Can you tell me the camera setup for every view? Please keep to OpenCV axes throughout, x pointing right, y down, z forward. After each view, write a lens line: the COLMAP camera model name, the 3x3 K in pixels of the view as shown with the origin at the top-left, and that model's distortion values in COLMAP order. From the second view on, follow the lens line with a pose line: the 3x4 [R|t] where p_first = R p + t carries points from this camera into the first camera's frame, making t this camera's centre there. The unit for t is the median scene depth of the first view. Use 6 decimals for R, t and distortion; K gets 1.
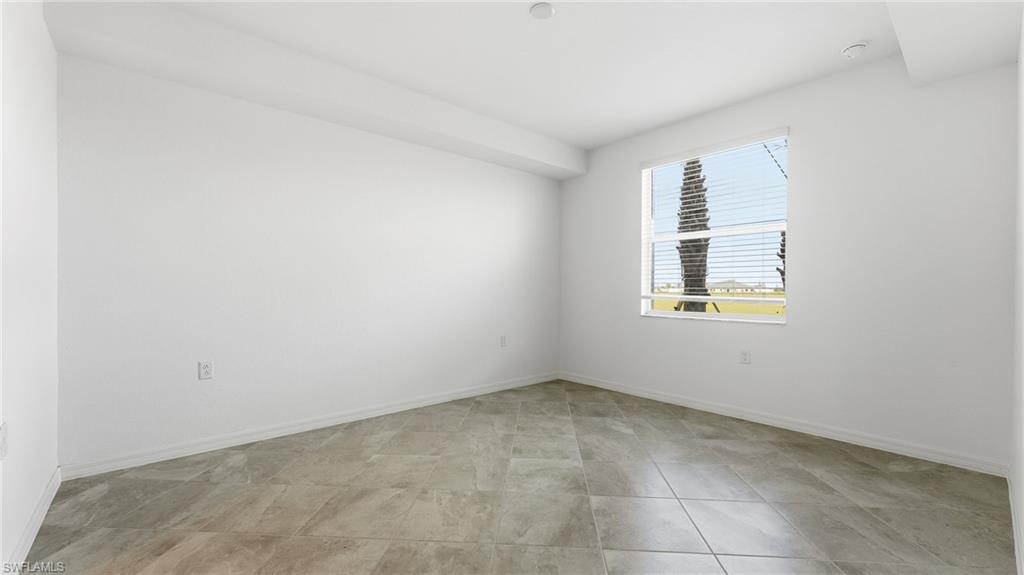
lens RADIAL K [[412.3, 0, 513.9], [0, 412.3, 287.2], [0, 0, 1]] dist [-0.000010, -0.000305]
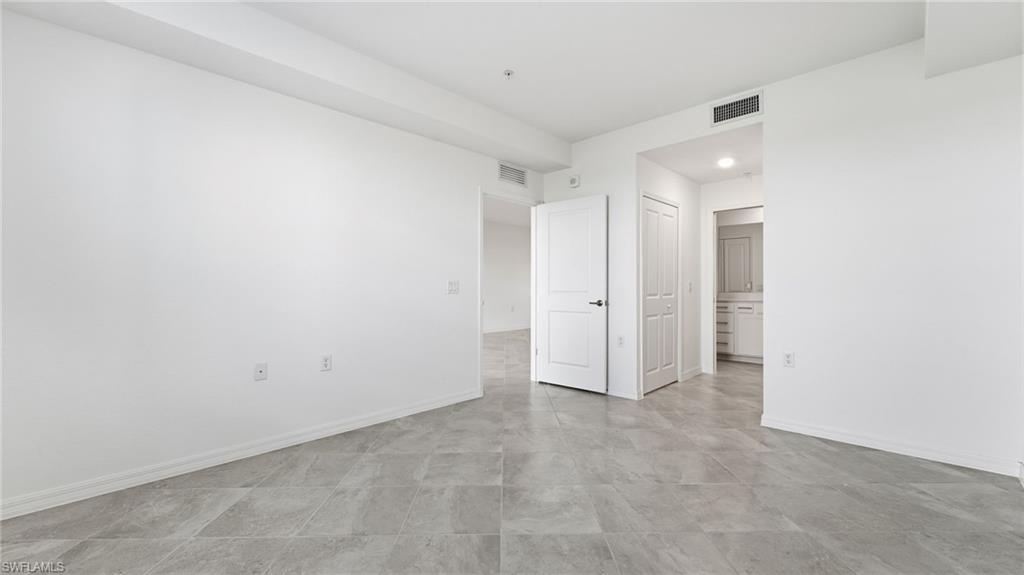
lens RADIAL K [[412.3, 0, 513.9], [0, 412.3, 287.2], [0, 0, 1]] dist [-0.000010, -0.000305]
pose [[-0.996165, -0.001513, -0.087483, 0.235310], [-0.001079, 0.999987, -0.005000, 0.009538], [0.087489, -0.004887, -0.996153, 1.957829]]
